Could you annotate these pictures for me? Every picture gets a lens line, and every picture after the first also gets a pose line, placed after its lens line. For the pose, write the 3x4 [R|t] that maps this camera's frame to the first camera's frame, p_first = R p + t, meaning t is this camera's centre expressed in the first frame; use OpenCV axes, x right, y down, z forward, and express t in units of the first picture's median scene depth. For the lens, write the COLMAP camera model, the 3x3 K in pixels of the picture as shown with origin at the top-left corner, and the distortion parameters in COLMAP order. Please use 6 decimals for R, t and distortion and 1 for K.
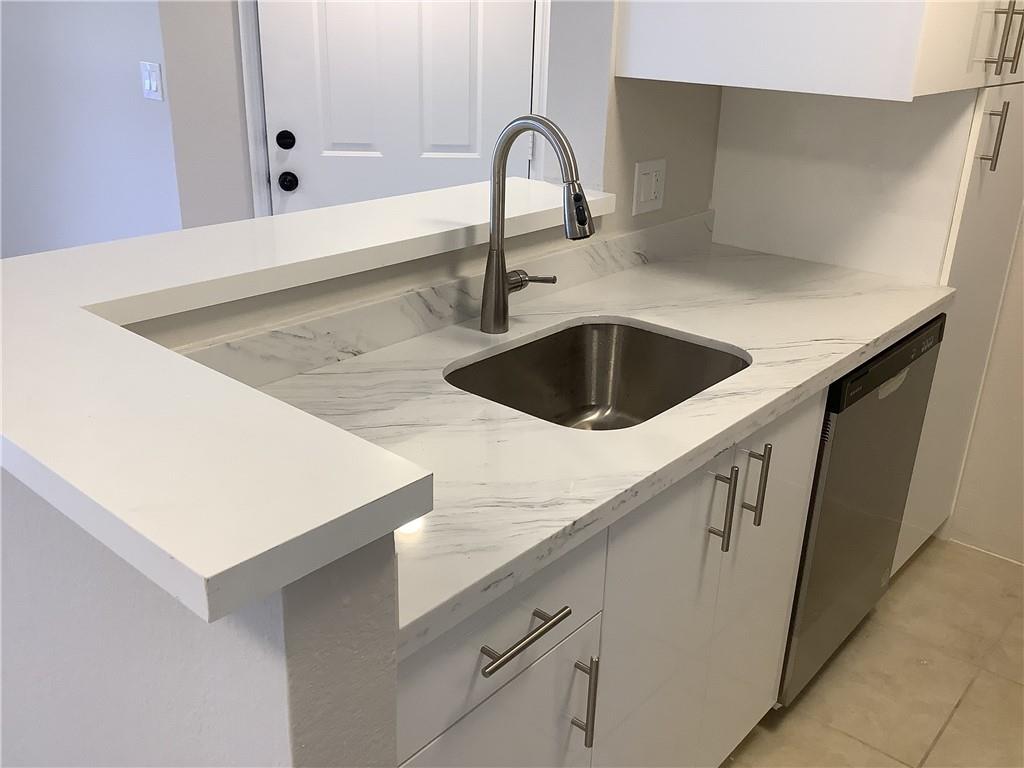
lens RADIAL K [[923.5, 0, 512.0], [0, 923.5, 384.0], [0, 0, 1]] dist [0.127927, -0.248761]
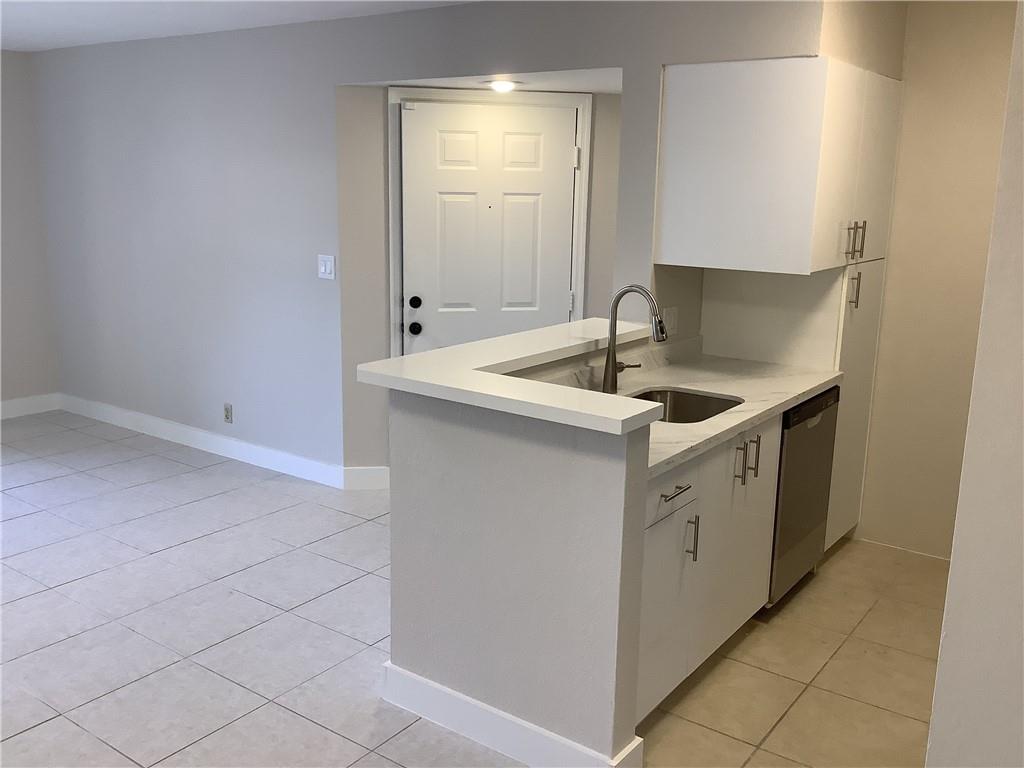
lens RADIAL K [[923.5, 0, 512.0], [0, 923.5, 384.0], [0, 0, 1]] dist [0.127927, -0.248761]
pose [[0.996609, -0.028444, 0.077212, -0.335717], [0.040844, 0.985597, -0.164104, 0.209902], [-0.071432, 0.166701, 0.983417, -0.798899]]
